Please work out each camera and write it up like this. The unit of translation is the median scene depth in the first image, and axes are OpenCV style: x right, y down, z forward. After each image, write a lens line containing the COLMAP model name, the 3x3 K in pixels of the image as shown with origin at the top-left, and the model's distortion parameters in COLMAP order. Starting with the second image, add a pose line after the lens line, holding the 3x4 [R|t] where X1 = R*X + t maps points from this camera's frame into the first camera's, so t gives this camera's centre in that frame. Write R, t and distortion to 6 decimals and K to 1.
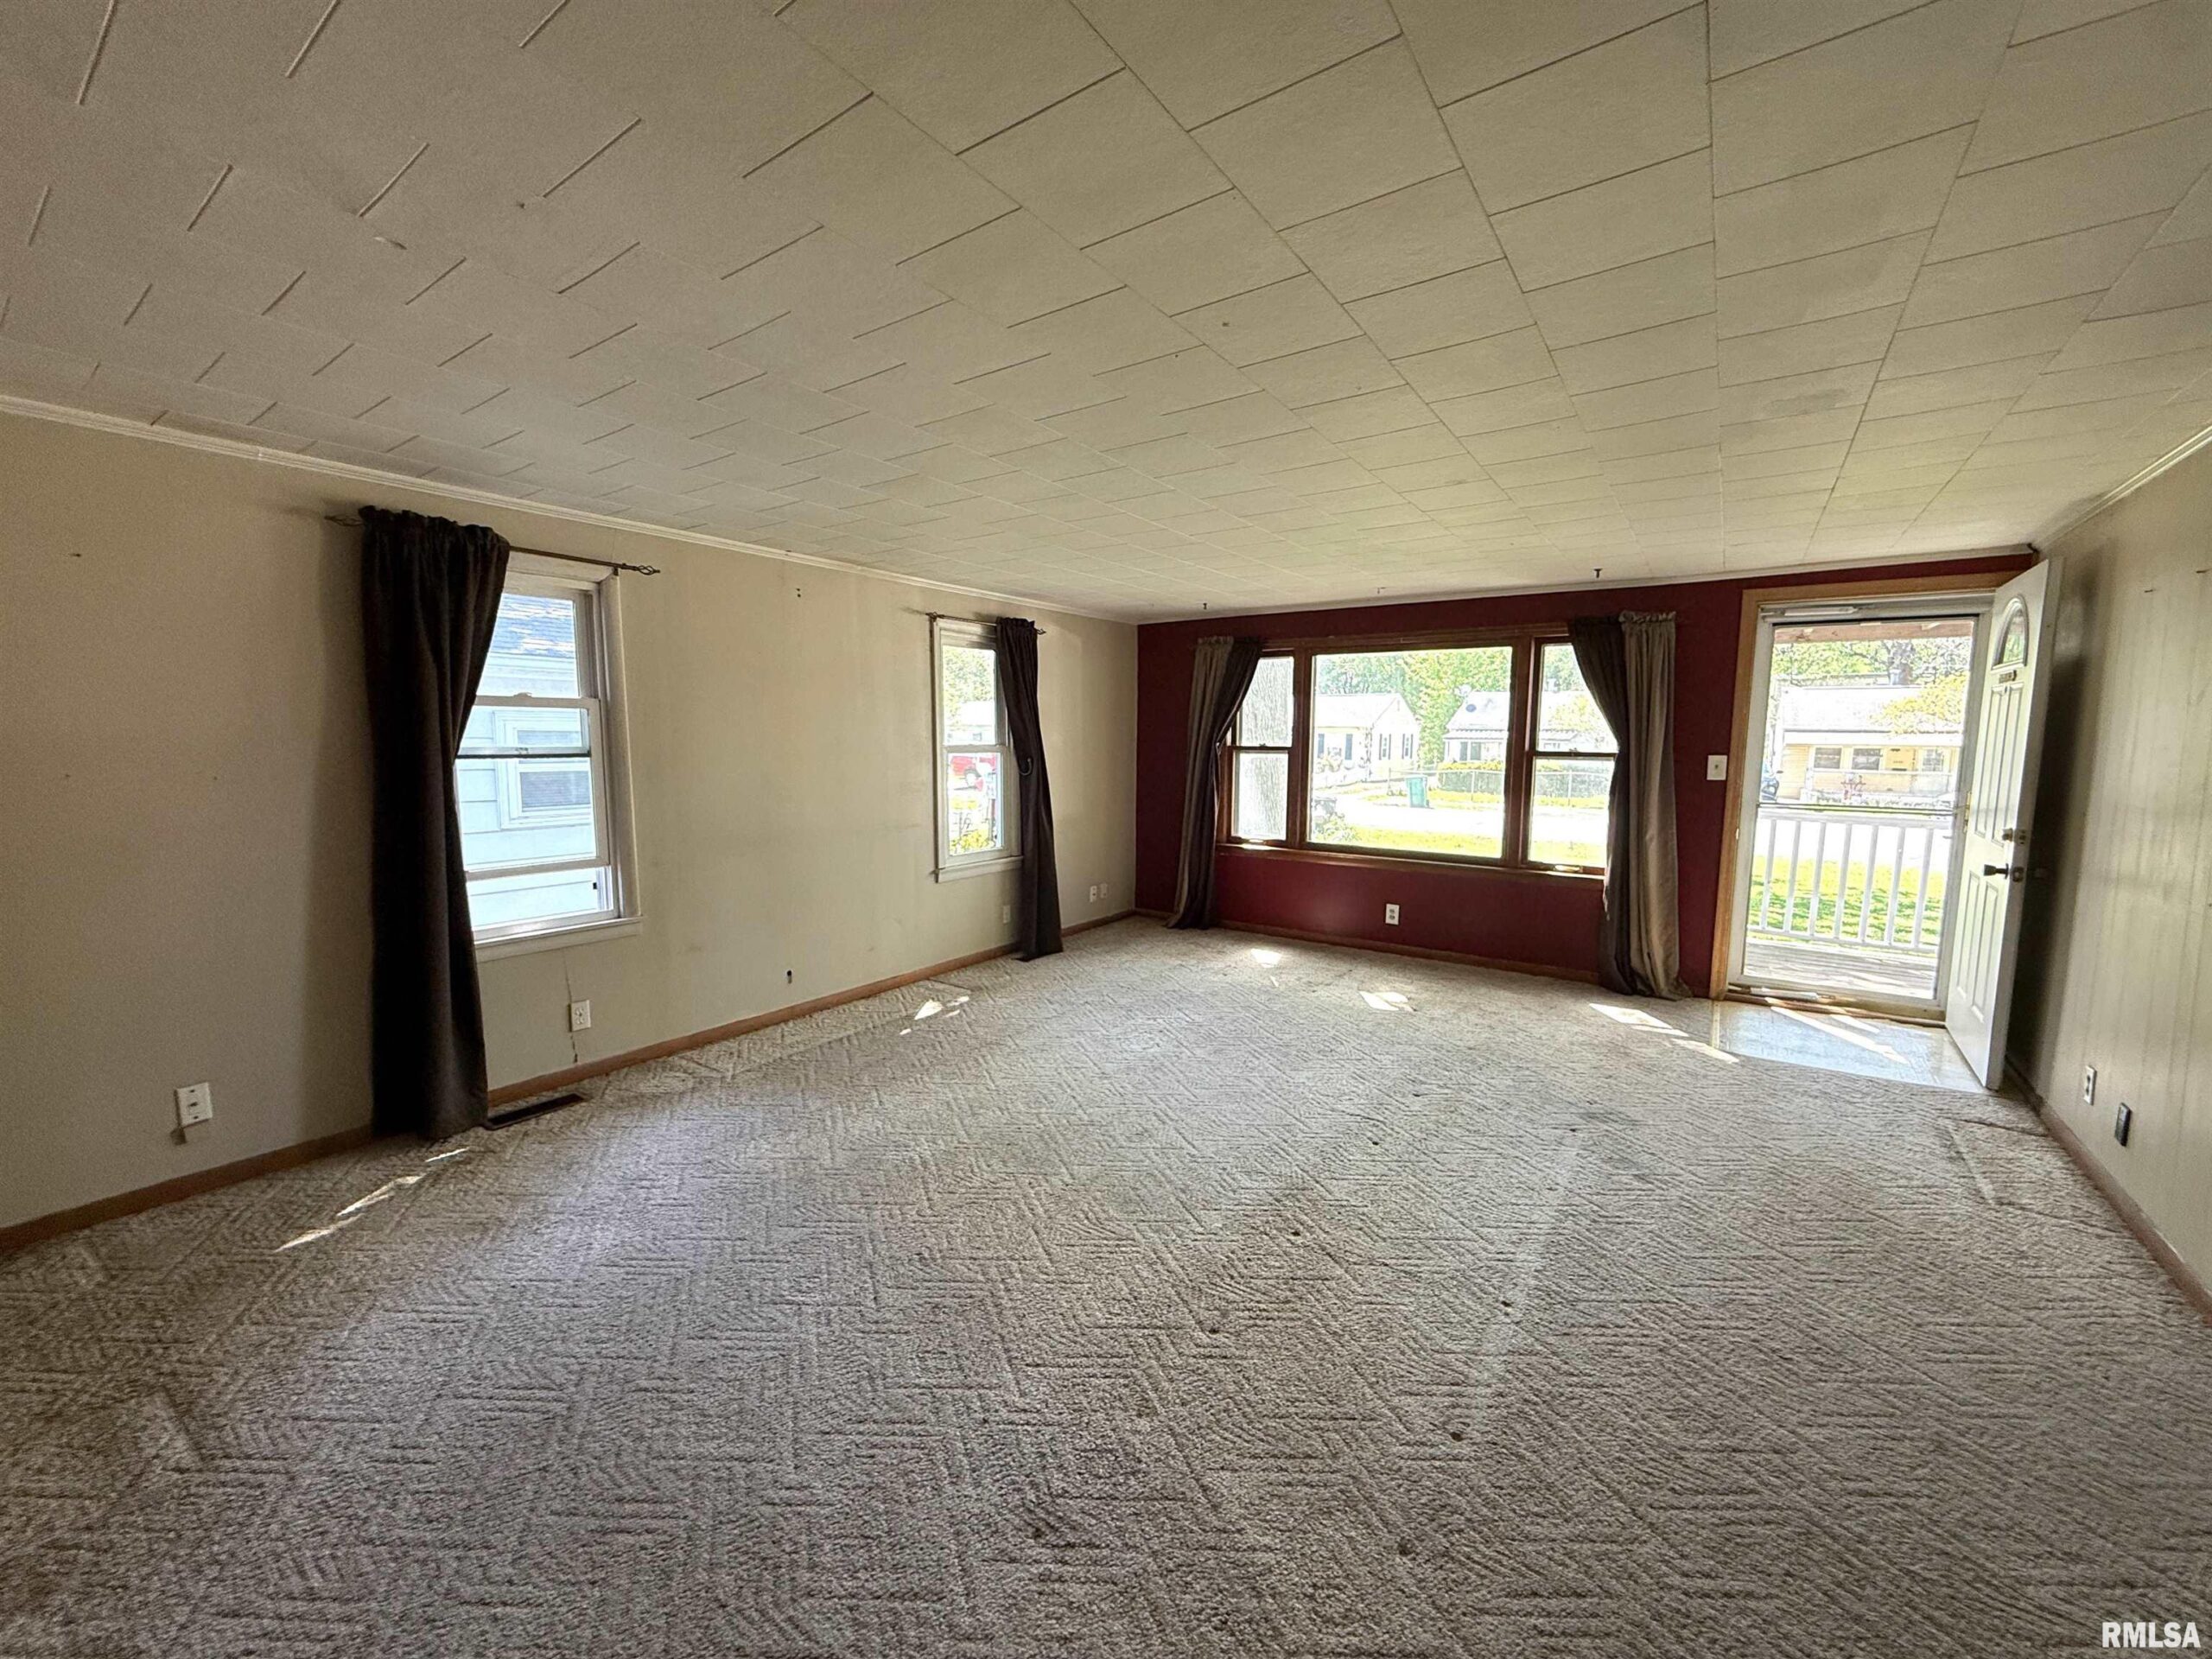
lens RADIAL K [[884.8, 0, 1100.1], [0, 884.8, 825.0], [0, 0, 1]] dist [0.001816, 0.000257]
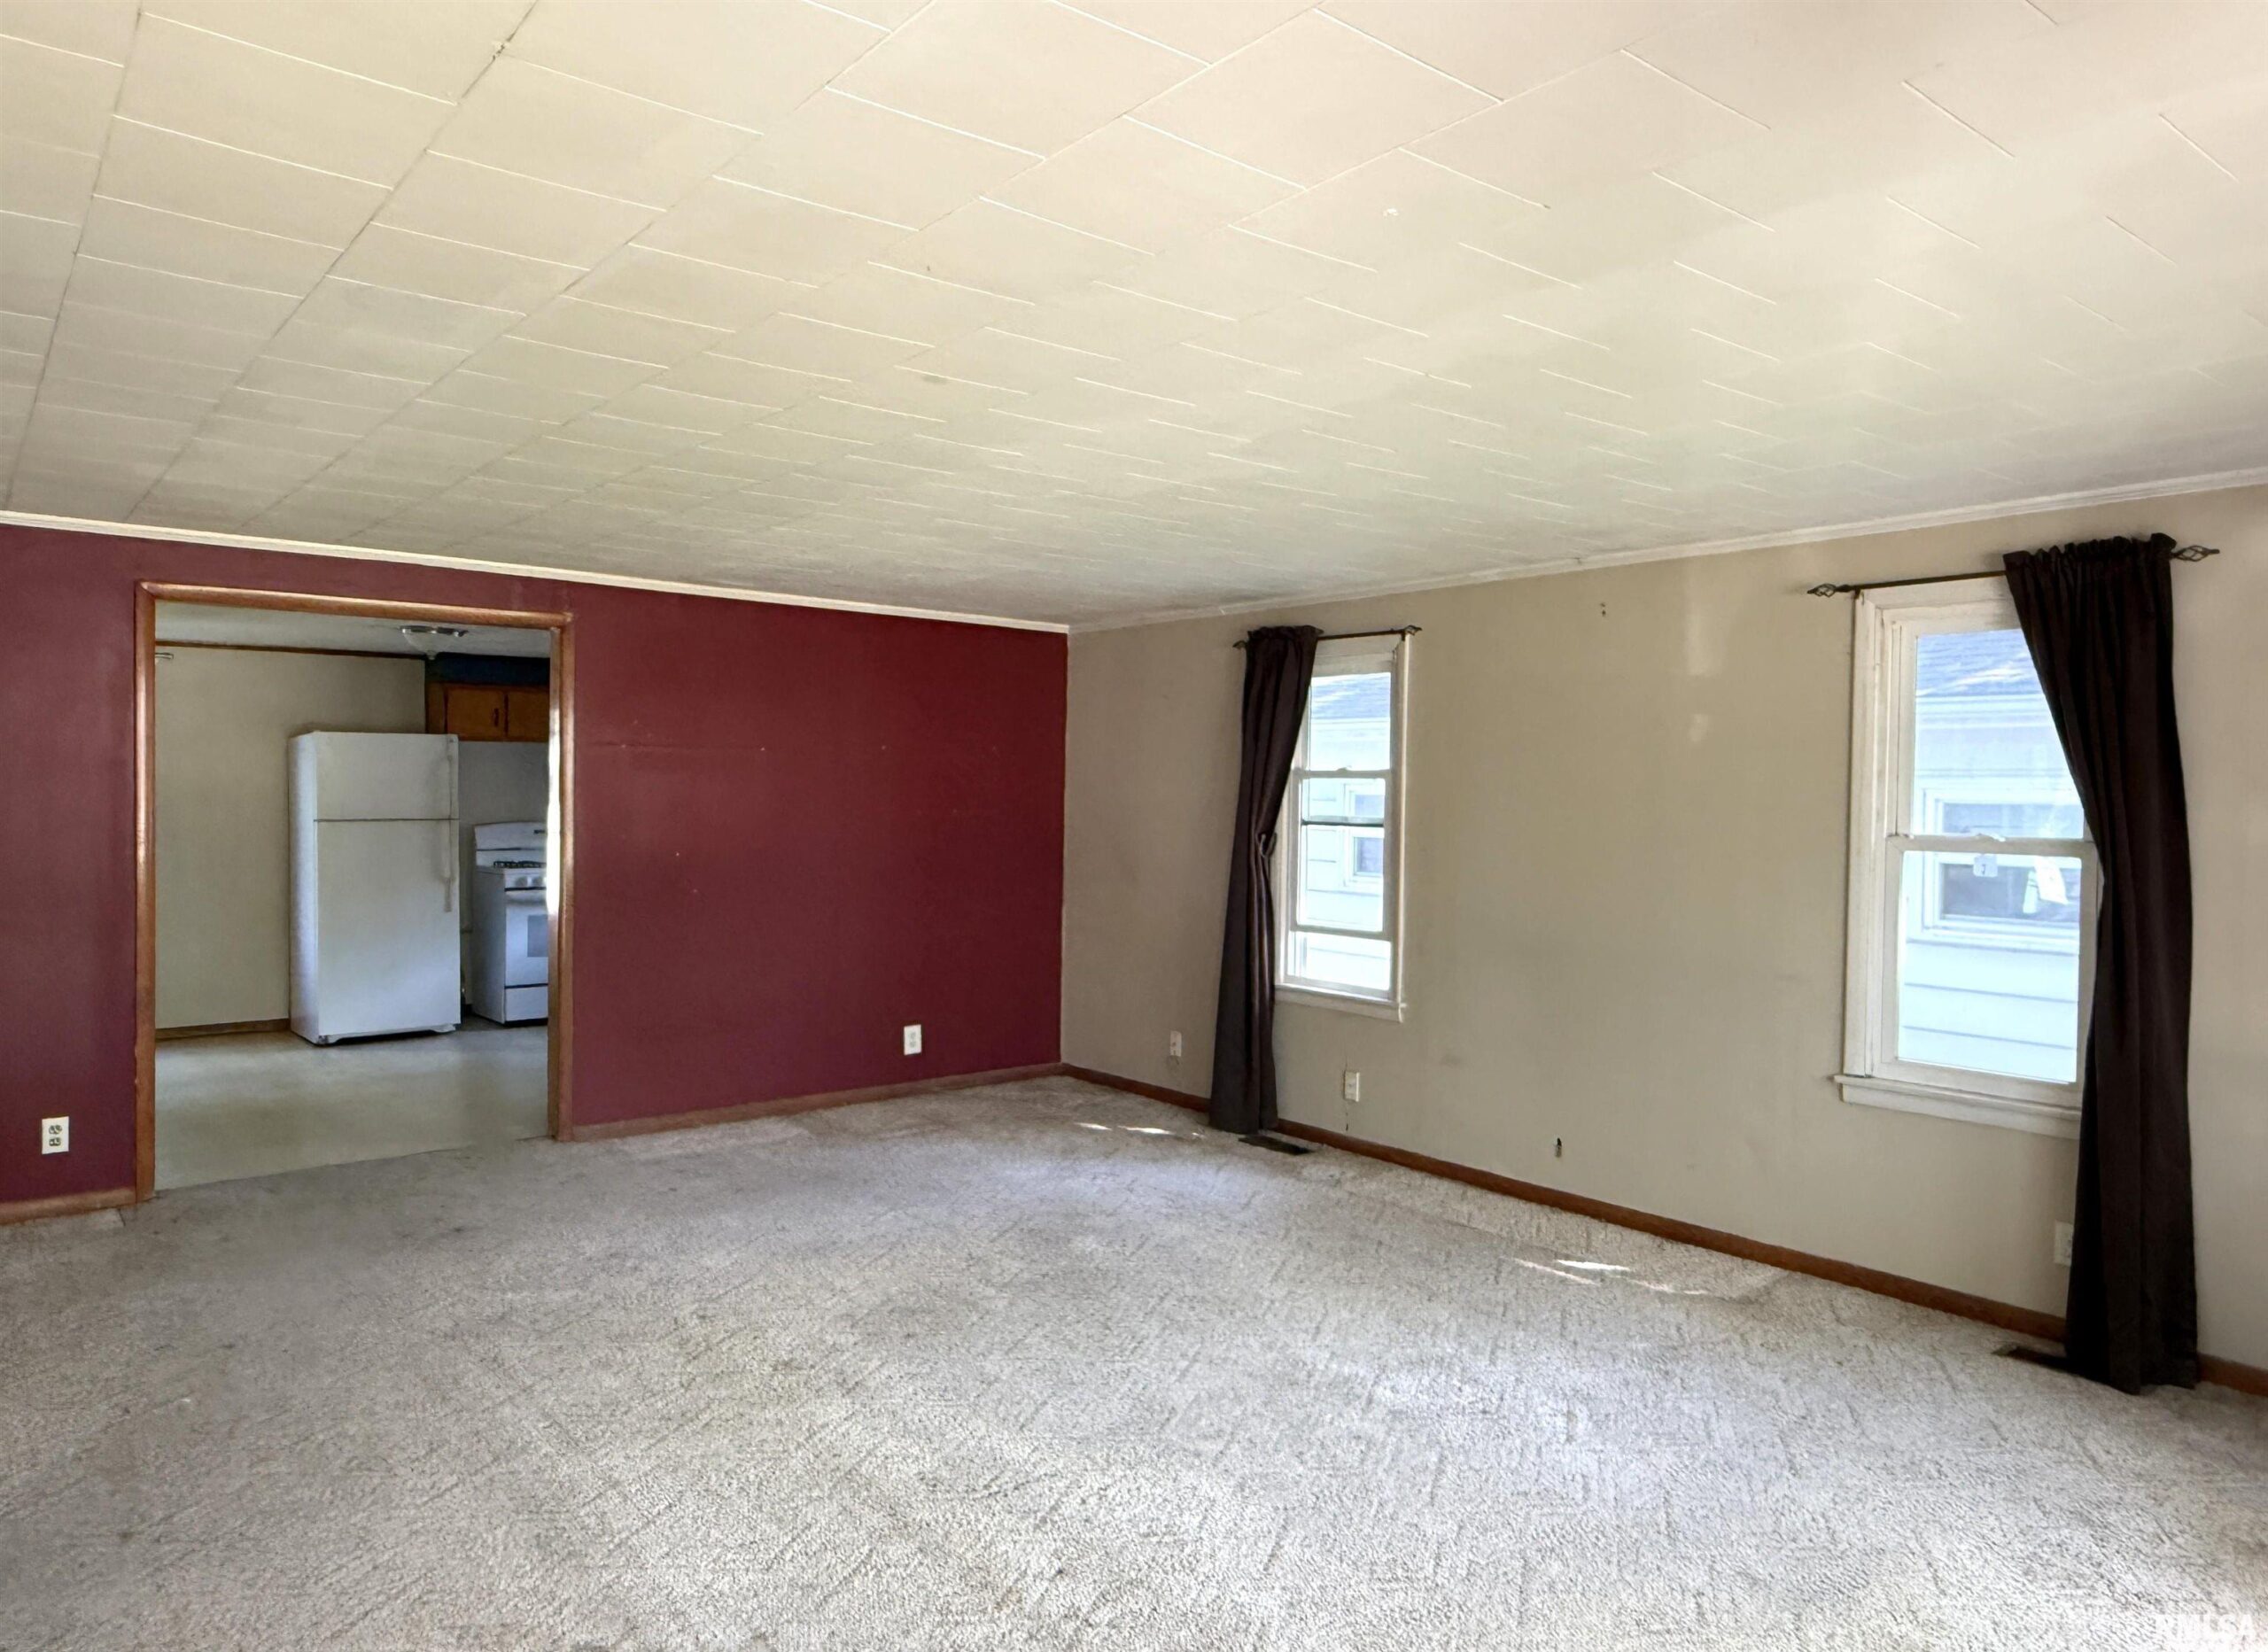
lens RADIAL K [[1473.3, 0, 1132.5], [0, 1473.3, 820.2], [0, 0, 1]] dist [0.009579, 0.001618]
pose [[-0.265032, 0.016574, -0.964097, 0.917532], [-0.106493, 0.993233, 0.046350, -0.113115], [0.958341, 0.114954, -0.261473, 0.995536]]
